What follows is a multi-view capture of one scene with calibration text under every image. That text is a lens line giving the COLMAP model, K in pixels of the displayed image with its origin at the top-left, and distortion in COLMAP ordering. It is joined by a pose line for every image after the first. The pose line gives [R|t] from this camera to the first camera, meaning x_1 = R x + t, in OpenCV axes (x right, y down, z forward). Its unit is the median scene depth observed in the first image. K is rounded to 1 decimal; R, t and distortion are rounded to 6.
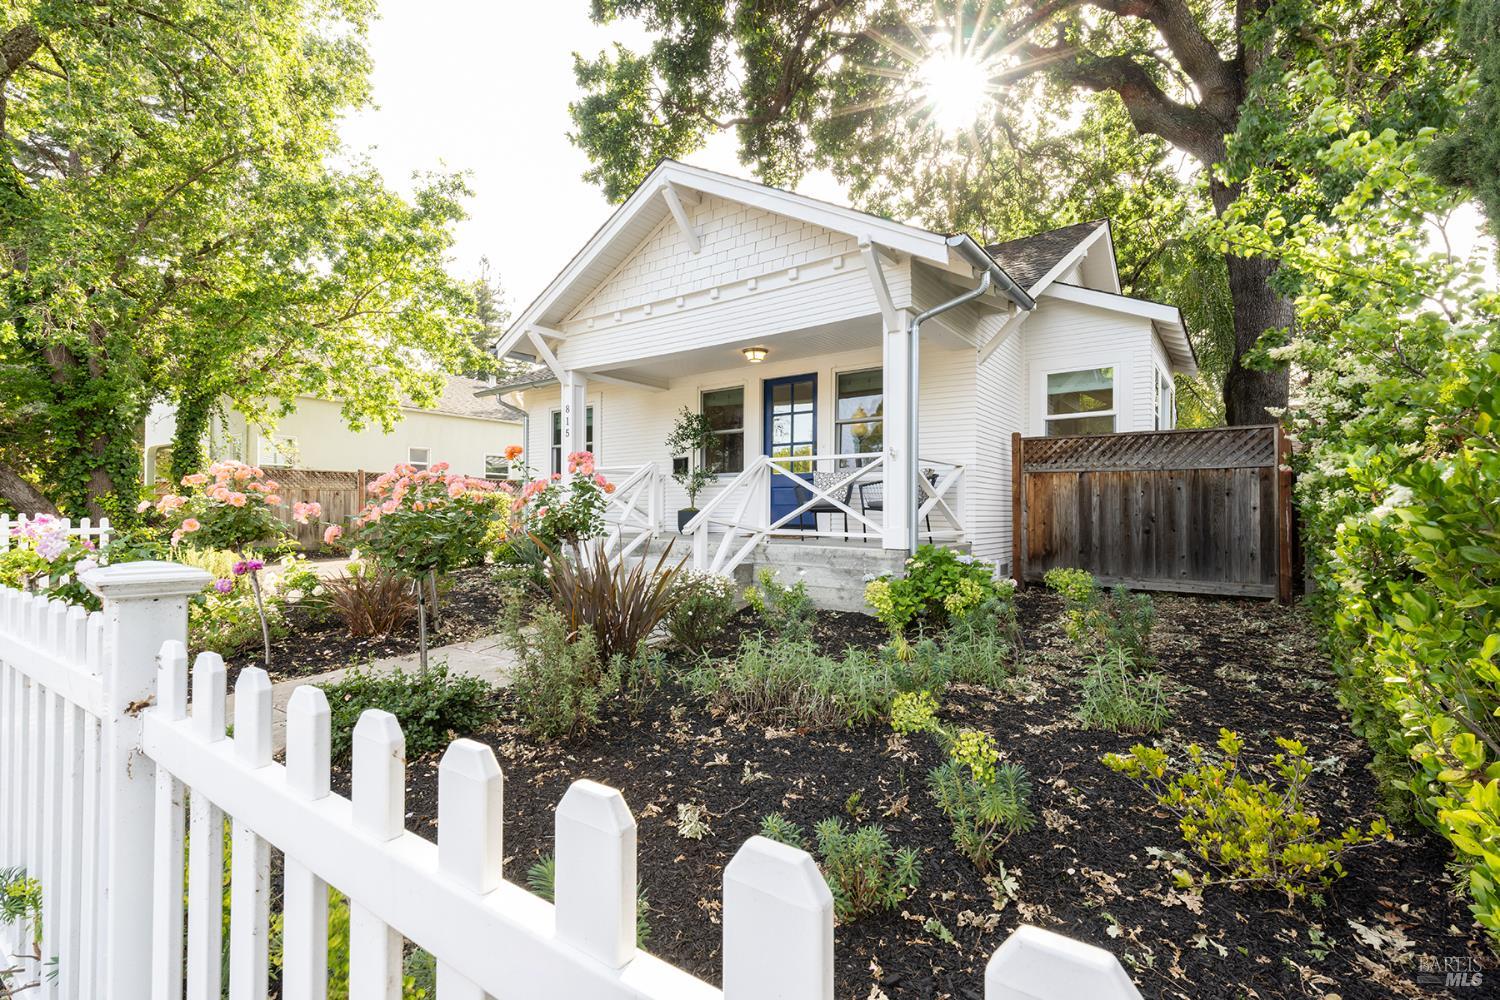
lens RADIAL K [[670.7, 0, 749.6], [0, 670.7, 502.9], [0, 0, 1]] dist [0.008816, -0.000702]
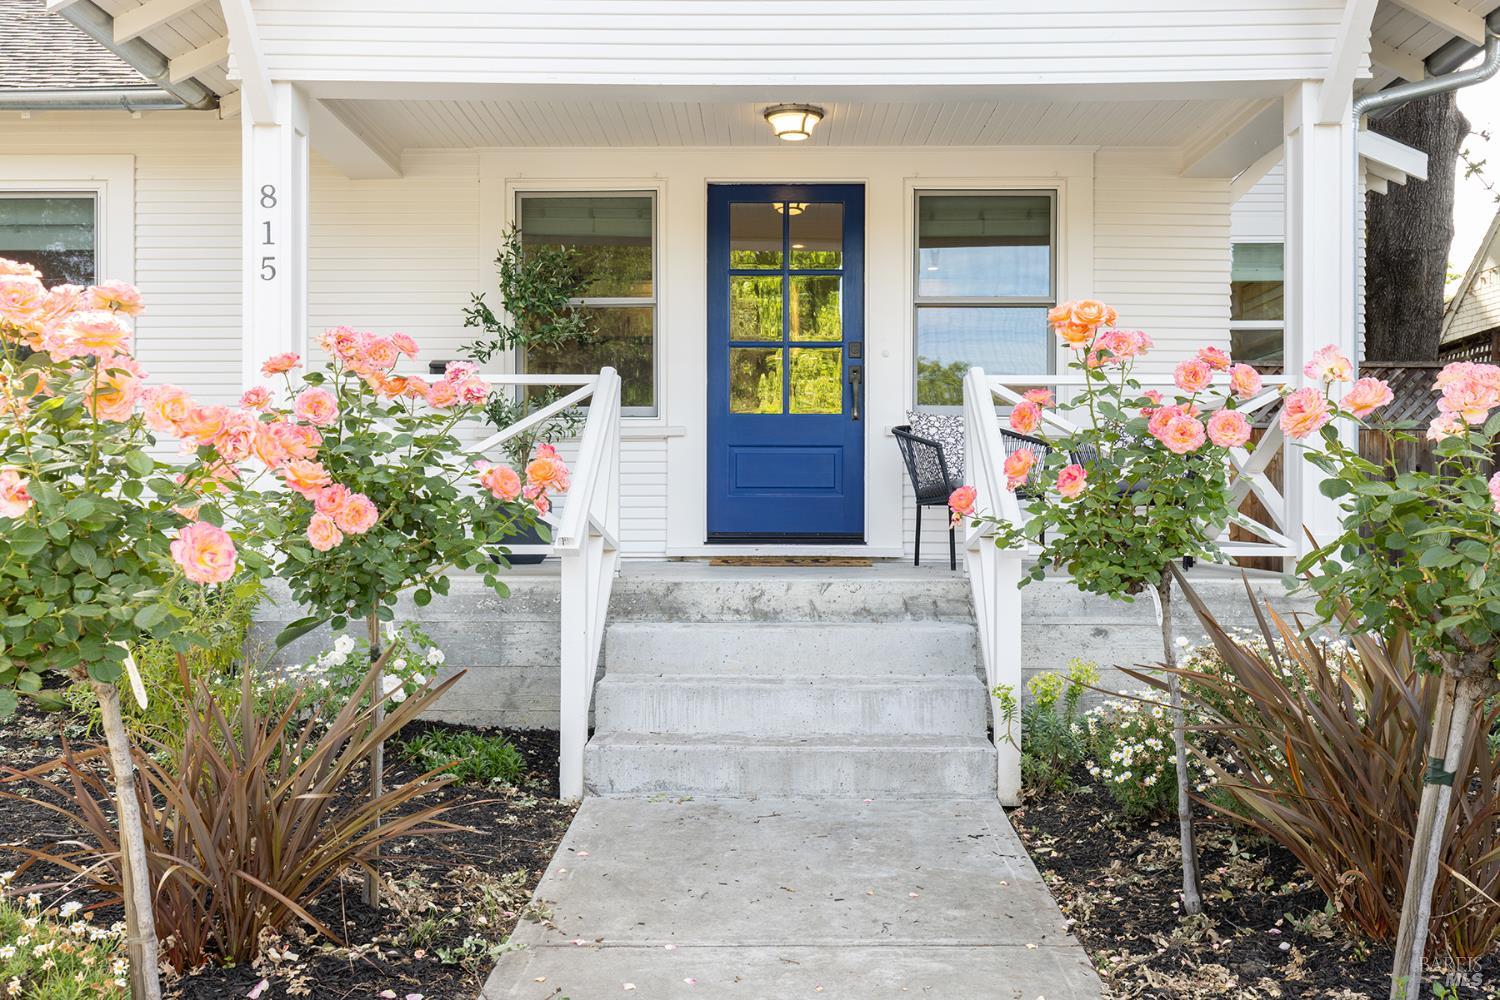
lens RADIAL K [[1325.7, 0, 749.8], [0, 1325.7, 494.1], [0, 0, 1]] dist [0.007944, 0.001493]
pose [[0.824477, -0.000305, 0.565896, -0.593379], [-0.002422, 0.999989, 0.004068, 0.007035], [-0.565891, -0.004724, 0.824467, 0.428829]]
